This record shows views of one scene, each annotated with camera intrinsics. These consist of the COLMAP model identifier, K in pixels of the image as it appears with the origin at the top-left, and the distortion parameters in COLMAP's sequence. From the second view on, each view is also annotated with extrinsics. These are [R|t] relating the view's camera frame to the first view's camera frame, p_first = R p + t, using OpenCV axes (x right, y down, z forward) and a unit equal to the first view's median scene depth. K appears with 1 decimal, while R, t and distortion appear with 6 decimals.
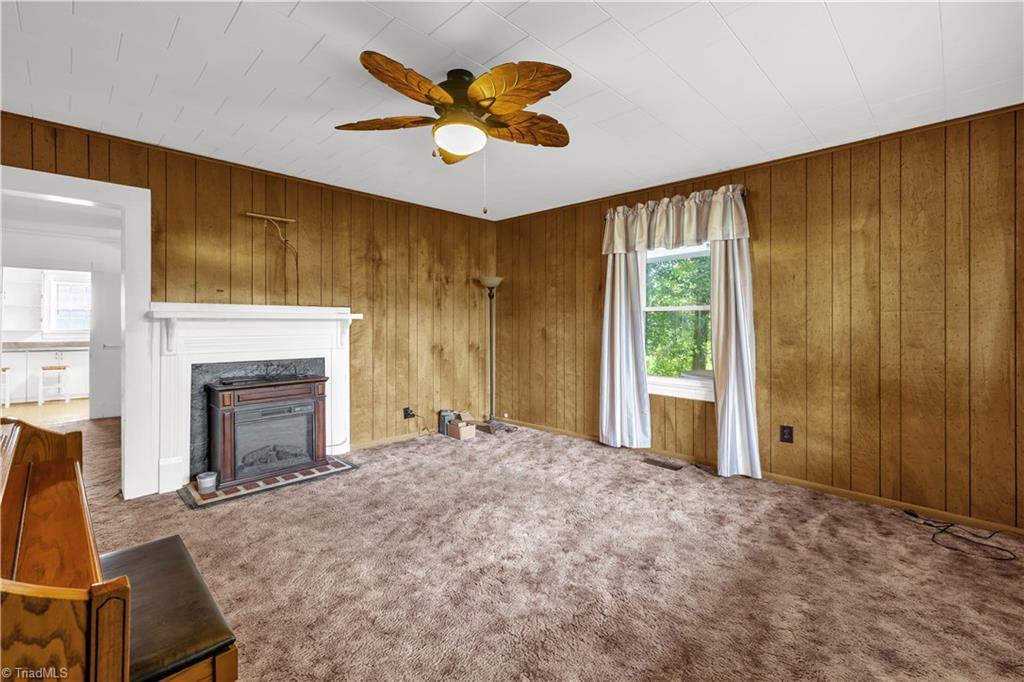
lens RADIAL K [[441.3, 0, 500.2], [0, 441.3, 333.9], [0, 0, 1]] dist [0.000553, 0.004159]
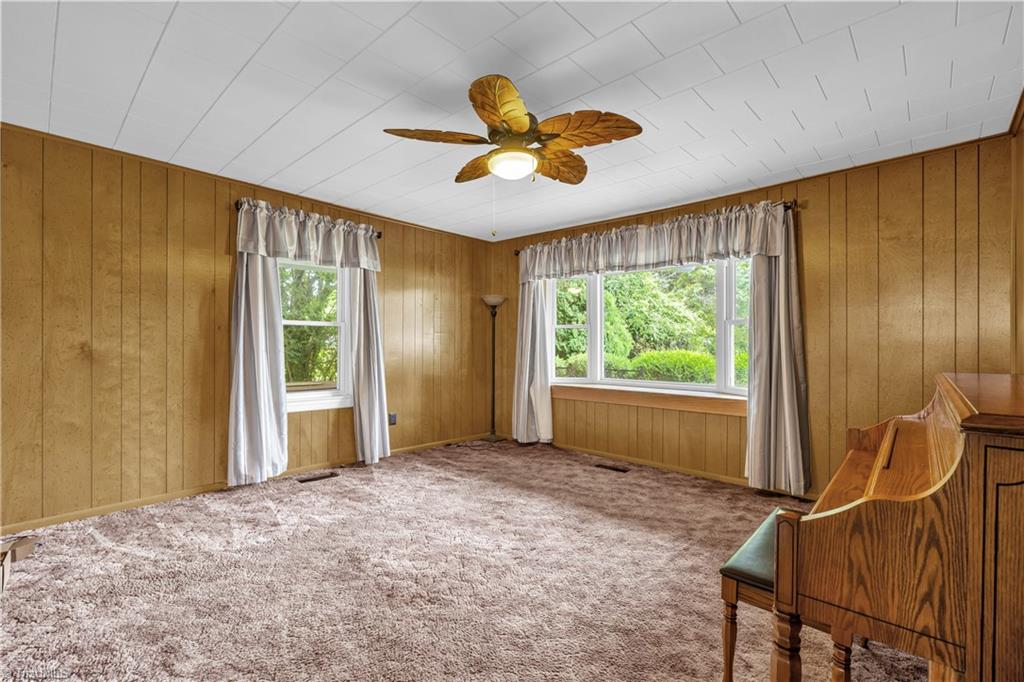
lens RADIAL K [[446.6, 0, 512.0], [0, 446.6, 341.0], [0, 0, 1]] dist [-0.002112, -0.000163]
pose [[-0.033224, 0.000576, 0.999448, -0.760627], [0.012827, 0.999918, -0.000150, -0.012021], [-0.999366, 0.012815, -0.033229, 0.671859]]
